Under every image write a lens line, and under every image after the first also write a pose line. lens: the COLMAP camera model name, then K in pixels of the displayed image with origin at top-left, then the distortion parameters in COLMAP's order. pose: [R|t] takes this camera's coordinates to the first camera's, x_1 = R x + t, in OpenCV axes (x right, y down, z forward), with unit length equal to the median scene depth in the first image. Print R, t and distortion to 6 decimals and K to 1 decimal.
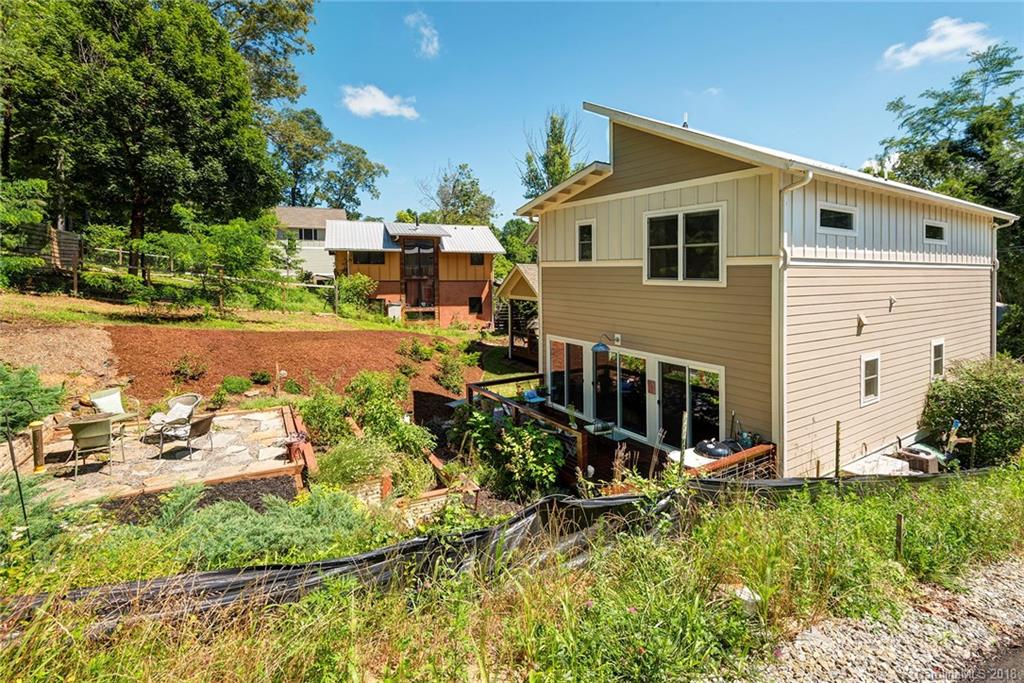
lens RADIAL K [[395.0, 0, 512.0], [0, 395.0, 341.5], [0, 0, 1]] dist [-0.000956, -0.000261]
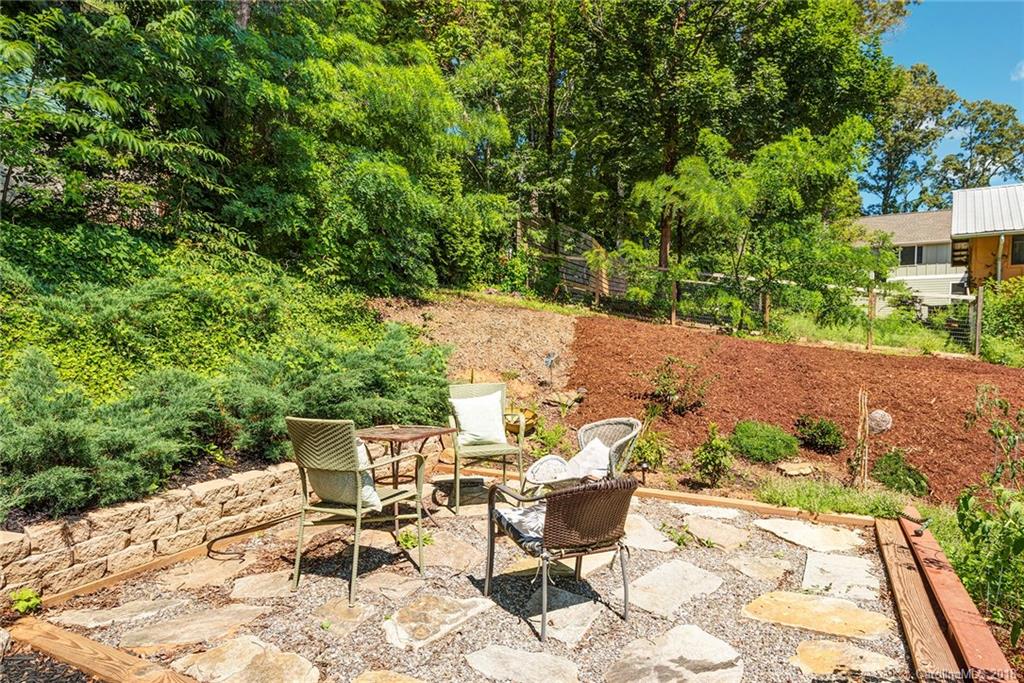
lens RADIAL K [[611.8, 0, 512.0], [0, 611.8, 341.5], [0, 0, 1]] dist [-0.007250, -0.002990]
pose [[0.502997, -0.016180, -0.864137, -0.269570], [-0.099510, 0.992092, -0.076498, 0.079114], [0.858541, 0.124469, 0.497409, 0.434715]]
